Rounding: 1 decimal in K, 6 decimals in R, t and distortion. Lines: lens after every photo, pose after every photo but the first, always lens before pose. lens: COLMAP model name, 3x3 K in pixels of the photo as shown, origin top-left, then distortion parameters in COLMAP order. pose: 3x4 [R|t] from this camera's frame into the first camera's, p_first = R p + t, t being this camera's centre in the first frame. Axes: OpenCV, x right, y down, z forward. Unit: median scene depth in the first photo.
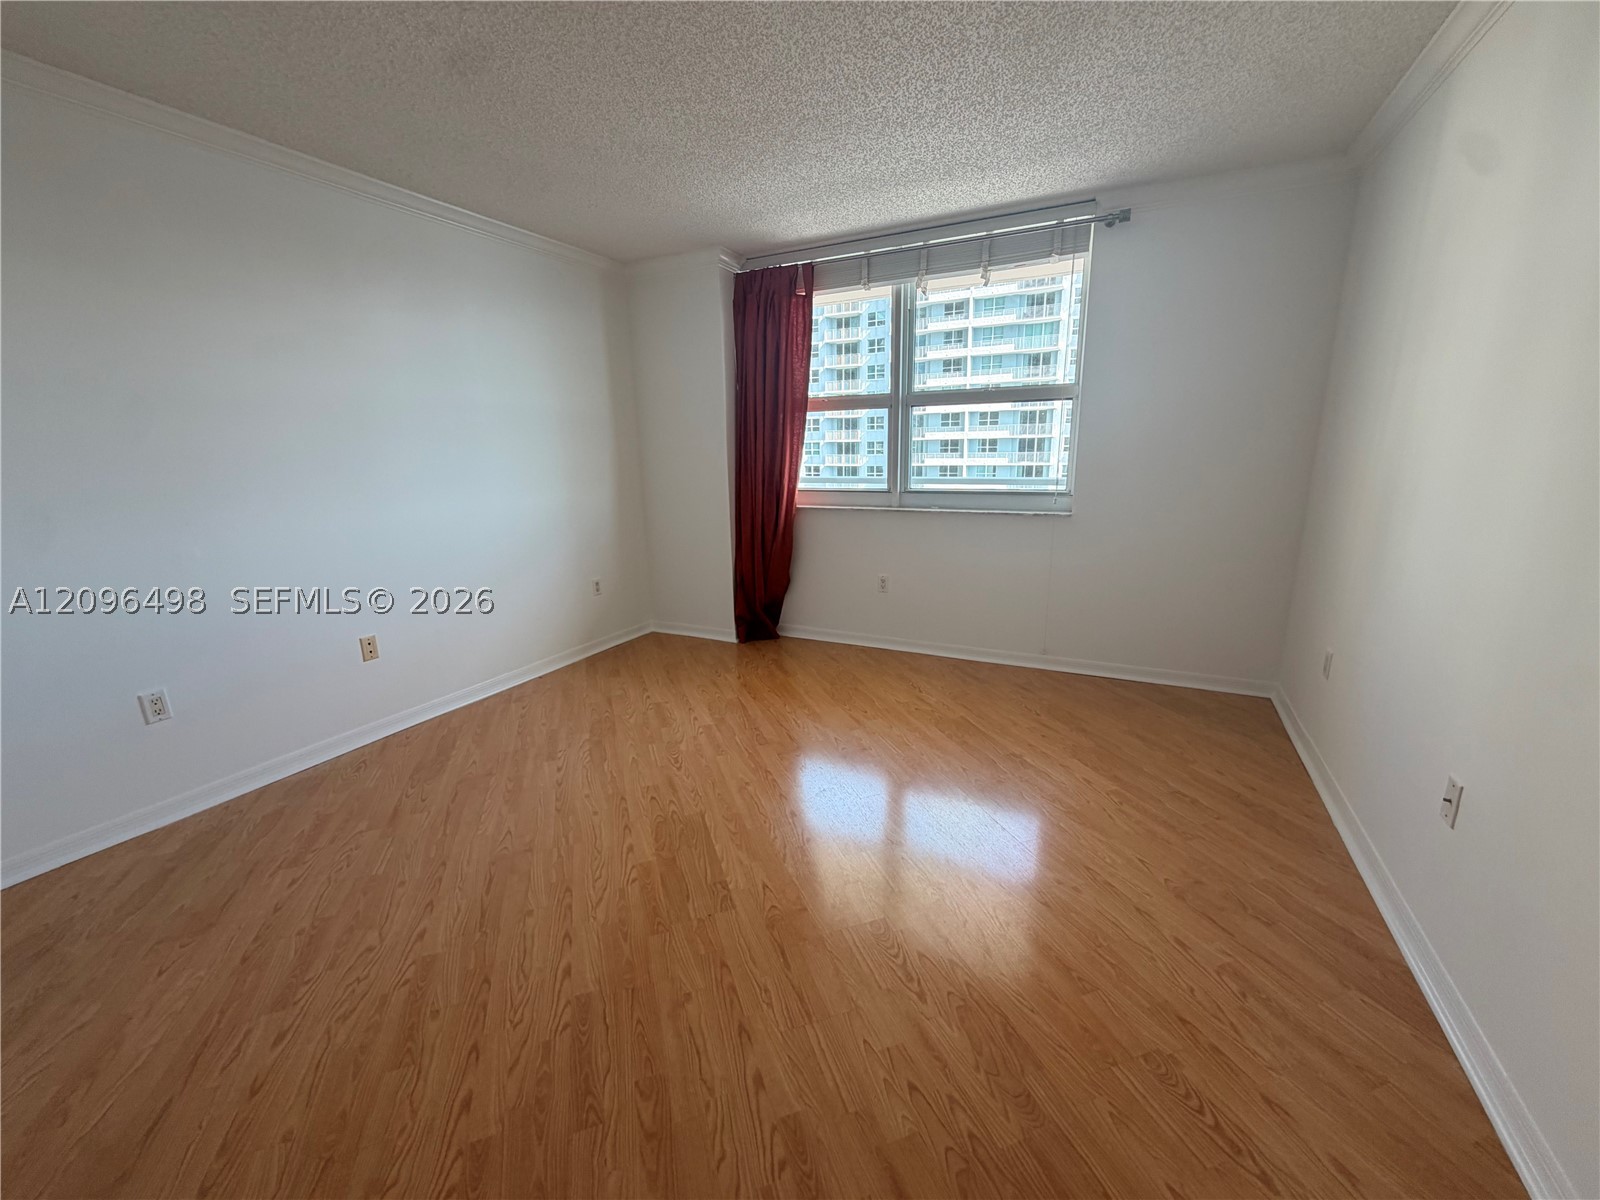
lens RADIAL K [[644.6, 0, 799.8], [0, 644.6, 600.4], [0, 0, 1]] dist [-0.004074, 0.001566]
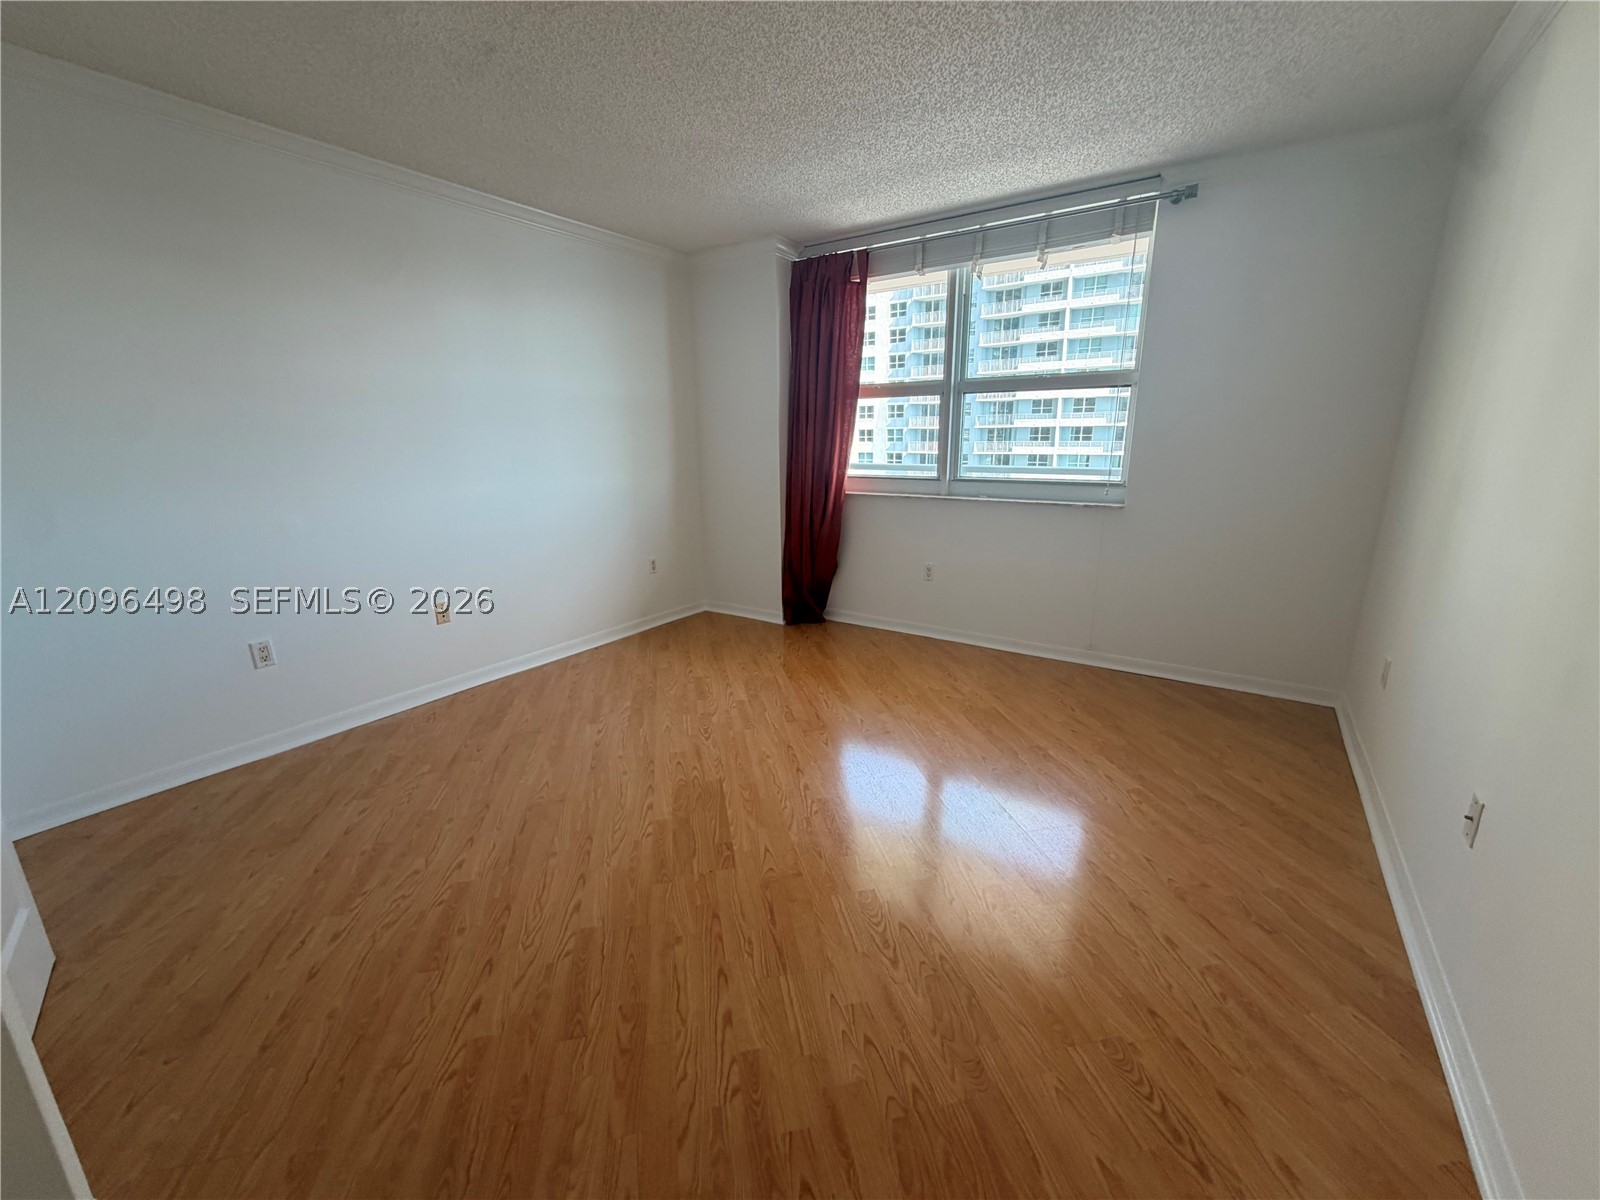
lens RADIAL K [[644.6, 0, 798.0], [0, 644.6, 601.1], [0, 0, 1]] dist [-0.004074, 0.001566]
pose [[0.991717, 0.040591, -0.121859, 0.096188], [-0.037974, 0.998997, 0.023718, 0.006464], [0.122700, -0.018894, 0.992264, -0.032624]]
